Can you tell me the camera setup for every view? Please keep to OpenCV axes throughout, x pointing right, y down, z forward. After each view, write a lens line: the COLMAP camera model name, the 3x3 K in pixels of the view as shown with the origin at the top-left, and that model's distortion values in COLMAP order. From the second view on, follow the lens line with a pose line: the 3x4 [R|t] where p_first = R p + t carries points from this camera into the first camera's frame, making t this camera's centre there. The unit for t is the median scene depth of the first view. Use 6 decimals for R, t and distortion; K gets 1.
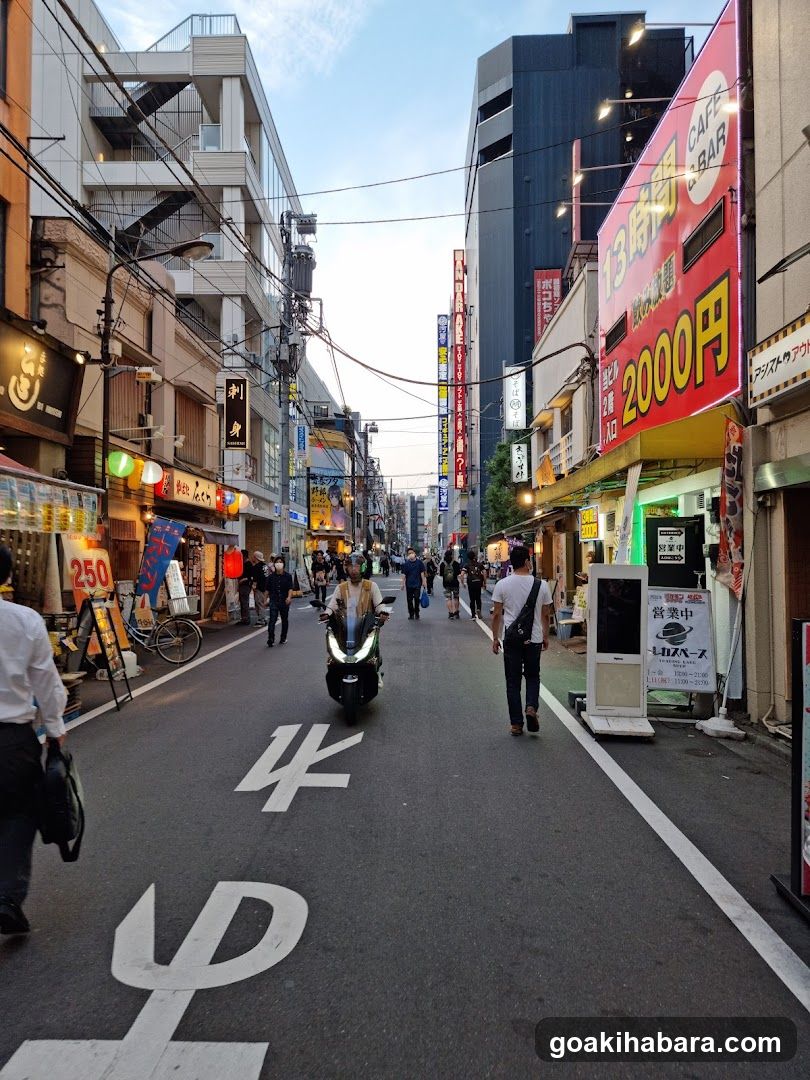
lens RADIAL K [[757.2, 0, 405.9], [0, 757.2, 547.1], [0, 0, 1]] dist [0.102332, 0.000641]
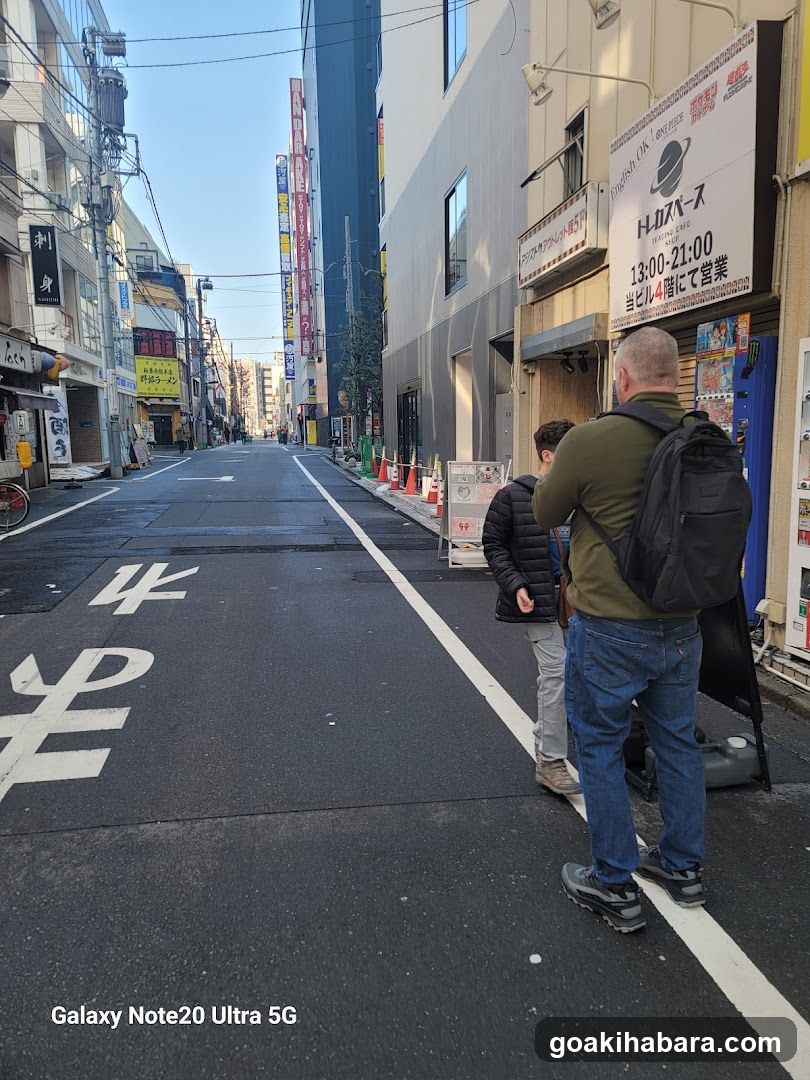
lens RADIAL K [[800.9, 0, 407.1], [0, 800.9, 526.4], [0, 0, 1]] dist [0.124111, -0.060496]
pose [[0.982395, -0.031330, 0.184167, 0.004053], [0.006834, 0.991204, 0.132165, 0.002535], [-0.186688, -0.128580, 0.973969, -0.033448]]
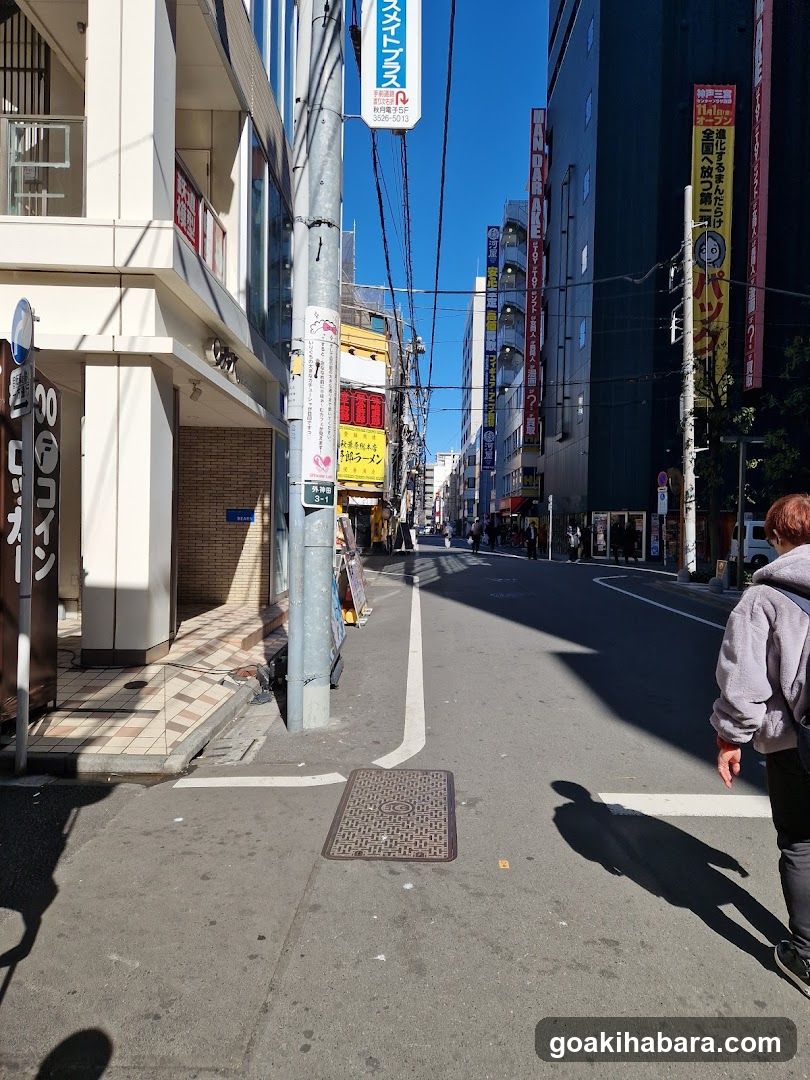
lens RADIAL K [[721.7, 0, 407.3], [0, 721.7, 562.4], [0, 0, 1]] dist [-0.003182, -0.005162]
pose [[0.999698, 0.024261, 0.003936, -0.064621], [-0.024464, 0.997631, 0.064303, 0.004667], [-0.002367, -0.064380, 0.997923, 0.381333]]
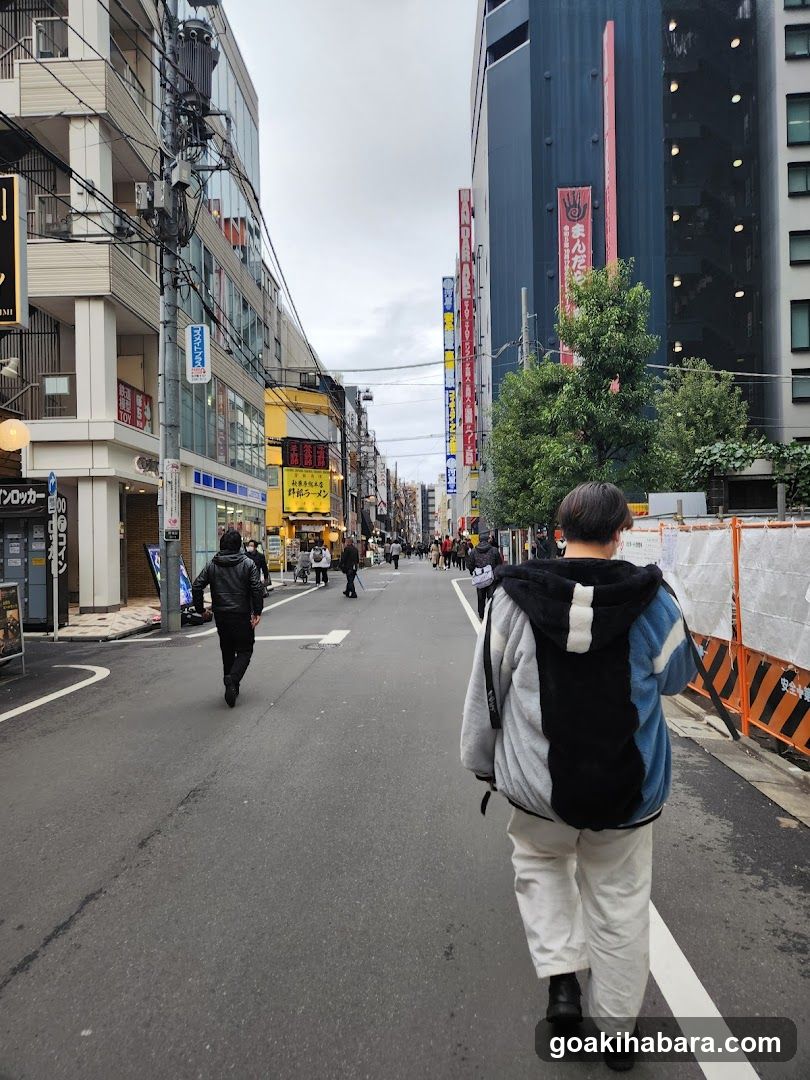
lens RADIAL K [[725.1, 0, 401.4], [0, 725.1, 561.5], [0, 0, 1]] dist [0.020305, 0.000316]
pose [[0.999610, -0.013384, -0.024515, 0.016422], [0.014248, 0.999271, 0.035421, 0.002915], [0.024023, -0.035756, 0.999072, 0.217238]]
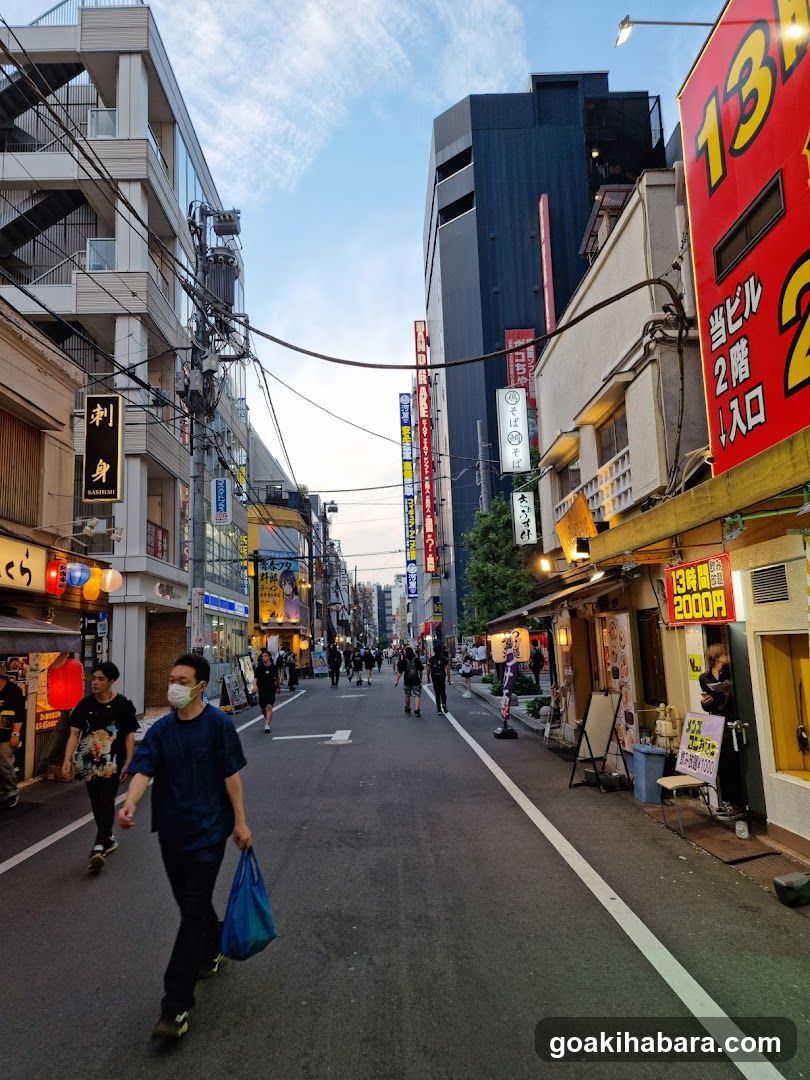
lens RADIAL K [[757.2, 0, 405.9], [0, 757.2, 547.1], [0, 0, 1]] dist [0.102332, 0.000641]
pose [[0.998627, -0.026709, 0.045057, 0.002537], [0.031883, 0.992464, -0.118316, -0.001431], [-0.041557, 0.119590, 0.991953, 0.138833]]
